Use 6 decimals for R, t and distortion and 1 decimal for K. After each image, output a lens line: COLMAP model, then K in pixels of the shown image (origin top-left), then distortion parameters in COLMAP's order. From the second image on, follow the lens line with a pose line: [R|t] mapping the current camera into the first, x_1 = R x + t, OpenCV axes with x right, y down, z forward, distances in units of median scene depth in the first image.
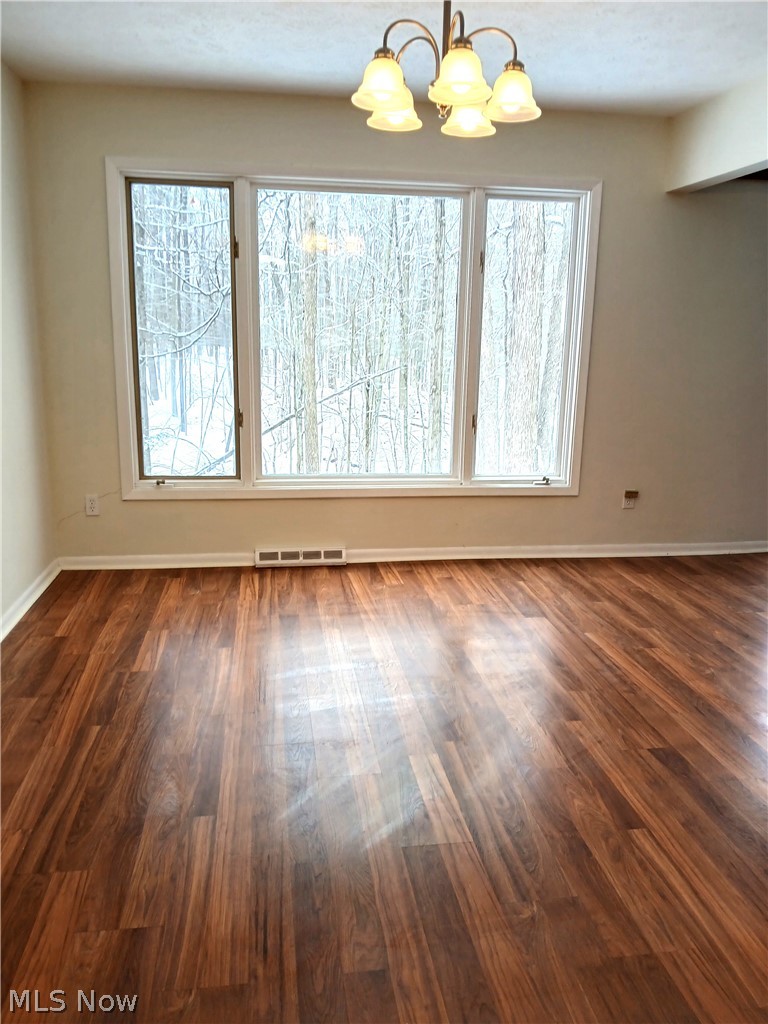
lens RADIAL K [[789.4, 0, 376.1], [0, 789.4, 518.8], [0, 0, 1]] dist [-0.009795, -0.006014]
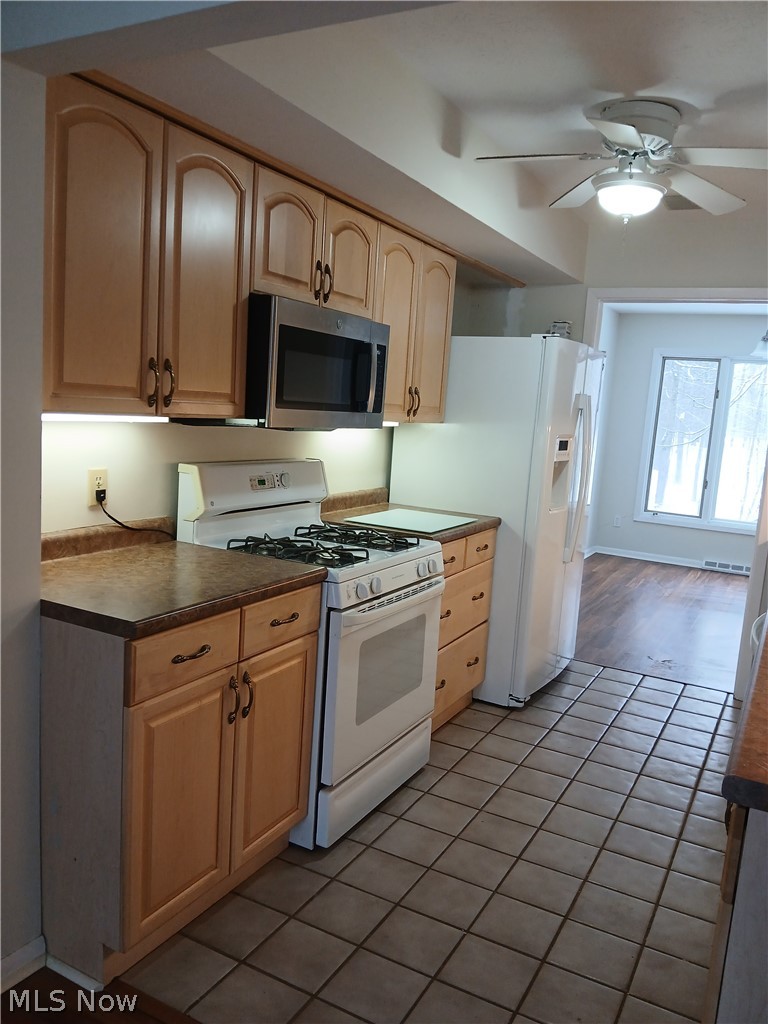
lens RADIAL K [[789.4, 0, 379.5], [0, 789.4, 509.8], [0, 0, 1]] dist [-0.009795, -0.006014]
pose [[0.803481, 0.125142, -0.582029, 0.344247], [-0.191038, 0.980152, -0.052982, 0.203949], [0.563847, 0.153760, 0.811440, -1.056729]]
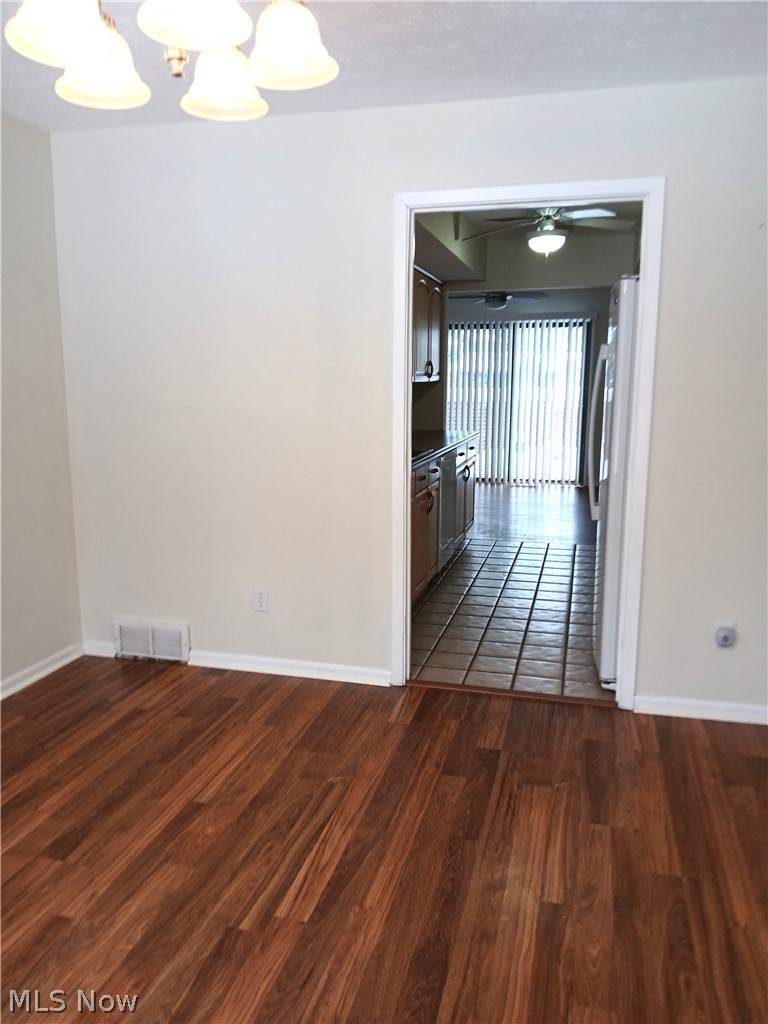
lens RADIAL K [[789.4, 0, 383.5], [0, 789.4, 513.0], [0, 0, 1]] dist [-0.009795, -0.006014]
pose [[-0.922474, -0.078326, 0.378030, -0.360643], [0.075898, 0.923298, 0.376511, -0.459040], [-0.378525, 0.376013, -0.845774, 1.745567]]
